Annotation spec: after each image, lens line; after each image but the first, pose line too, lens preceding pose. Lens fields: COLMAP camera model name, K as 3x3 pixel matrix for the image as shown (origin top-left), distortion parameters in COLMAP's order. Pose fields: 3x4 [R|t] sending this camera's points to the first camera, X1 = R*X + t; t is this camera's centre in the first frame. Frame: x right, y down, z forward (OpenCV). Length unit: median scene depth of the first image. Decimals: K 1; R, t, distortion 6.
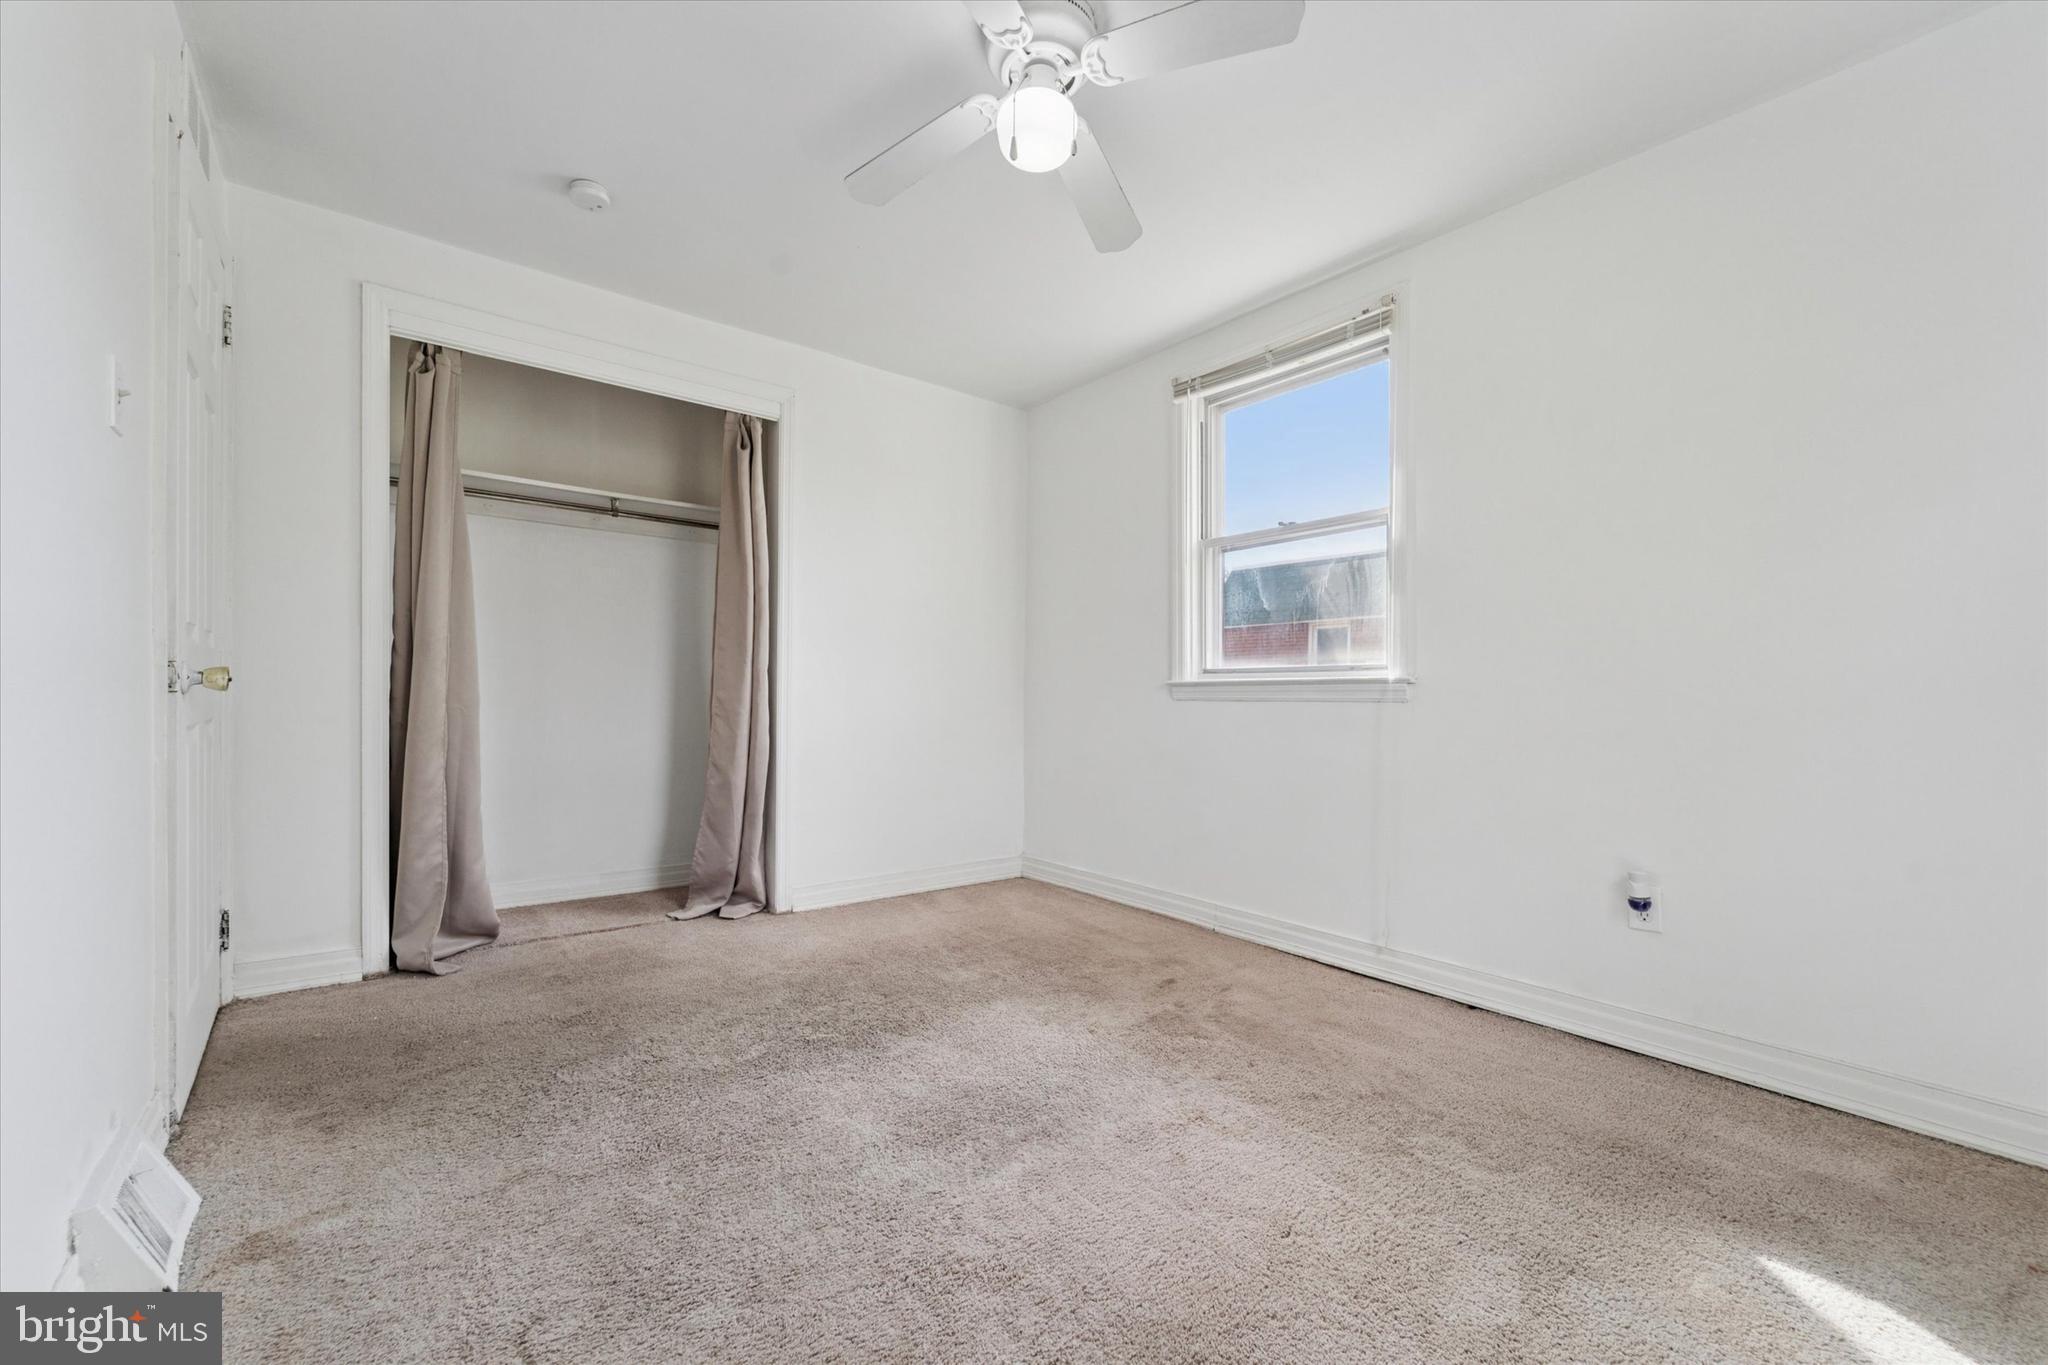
lens RADIAL K [[828.6, 0, 1025.5], [0, 828.6, 697.0], [0, 0, 1]] dist [-0.003163, -0.000170]
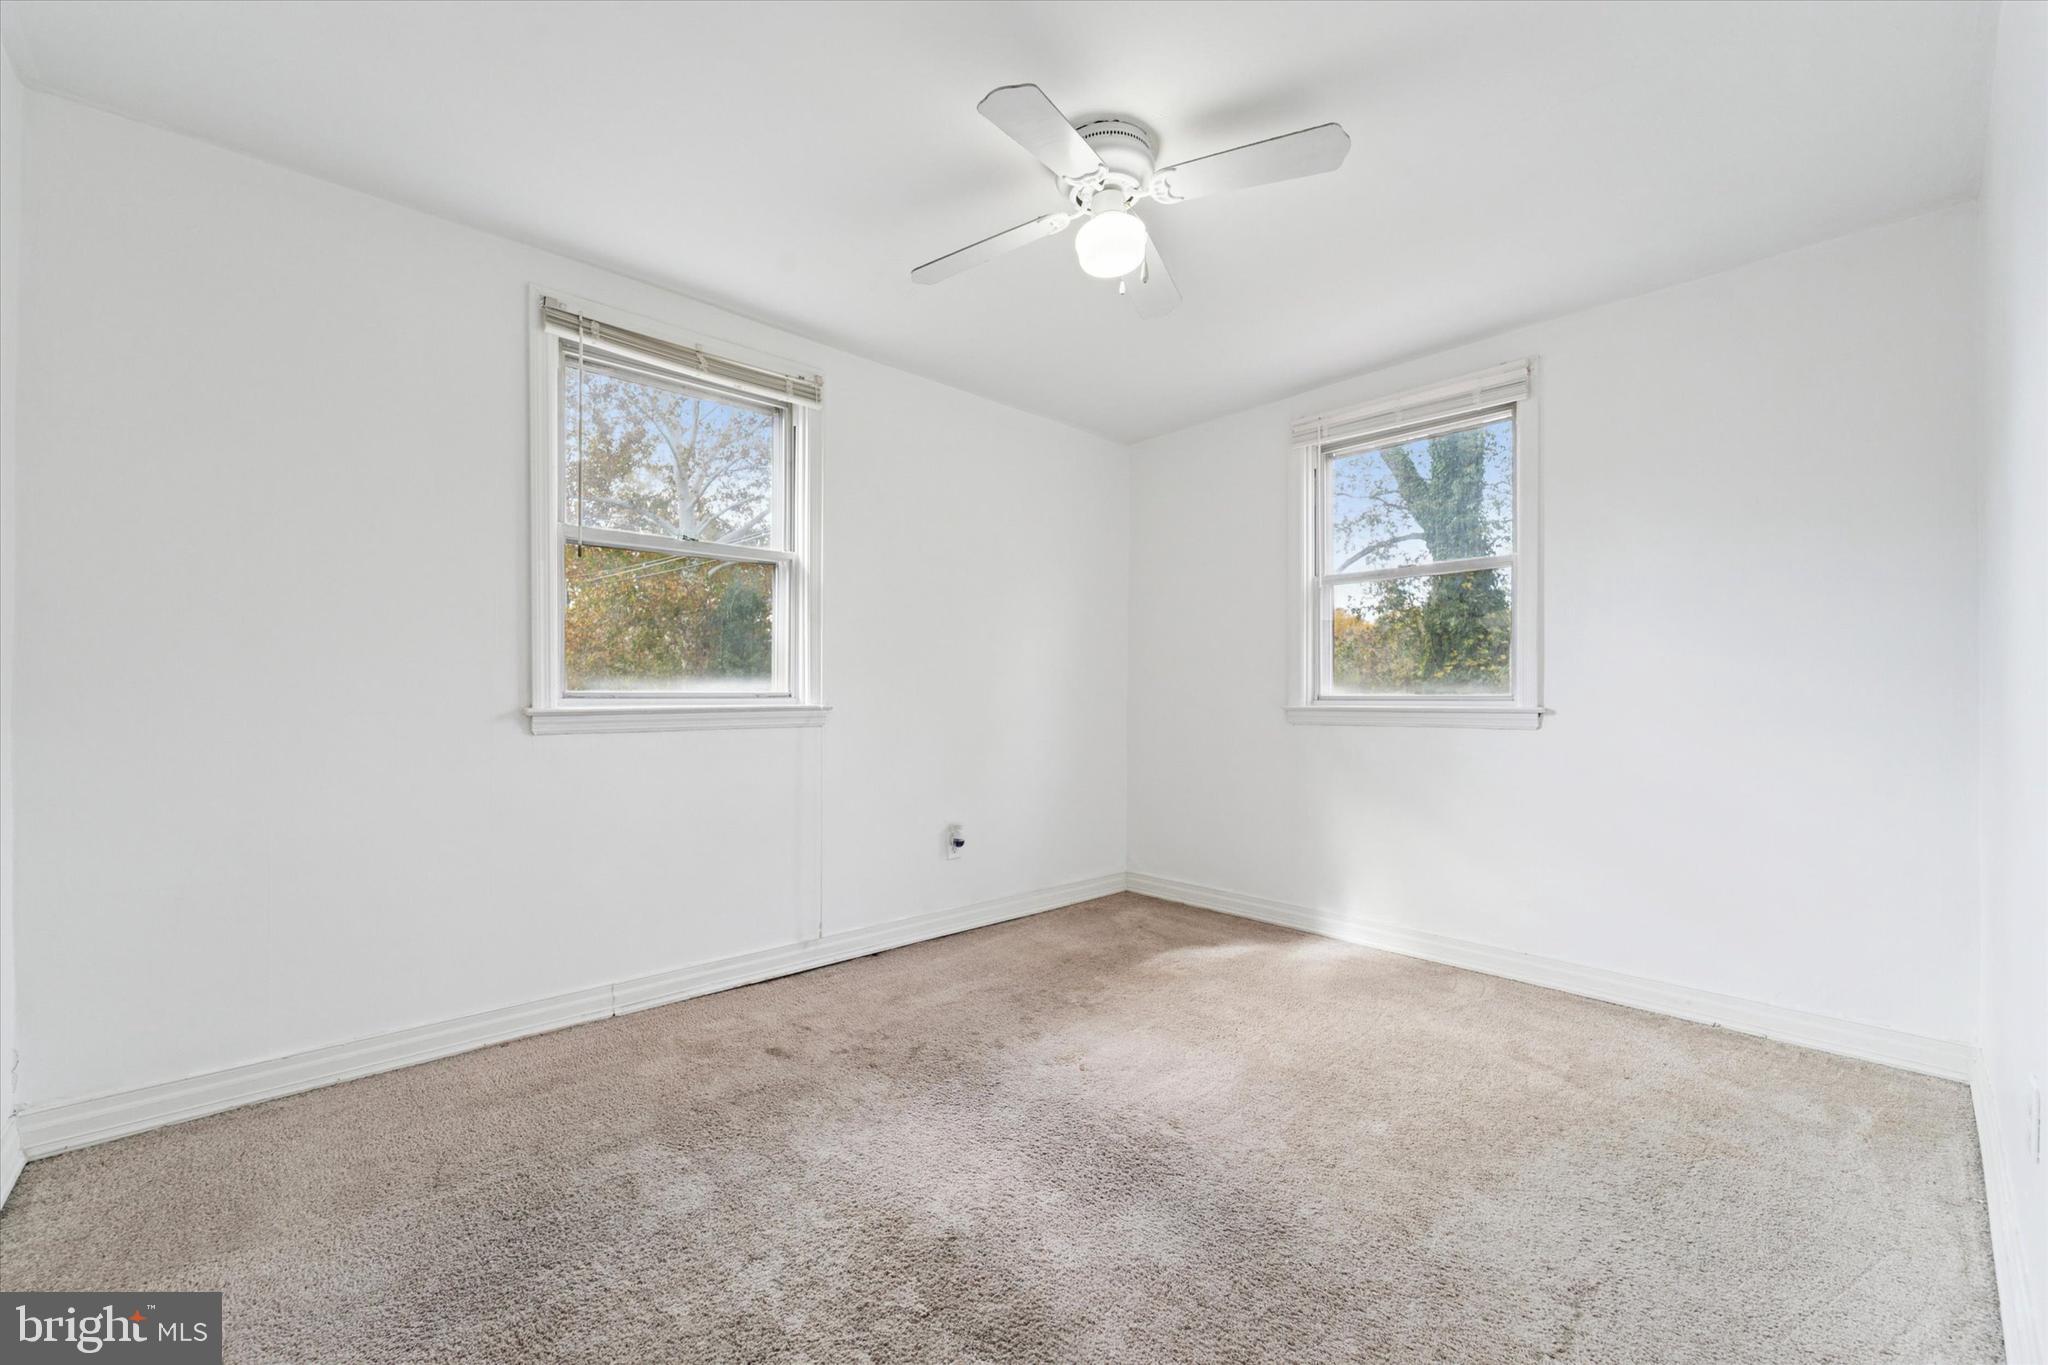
lens RADIAL K [[792.8, 0, 1019.6], [0, 792.8, 700.5], [0, 0, 1]] dist [-0.000507, -0.000048]
pose [[-0.059789, -0.003427, 0.998205, -0.659577], [0.011091, 0.999930, 0.004097, -0.029677], [-0.998149, 0.011316, -0.059747, 0.754101]]
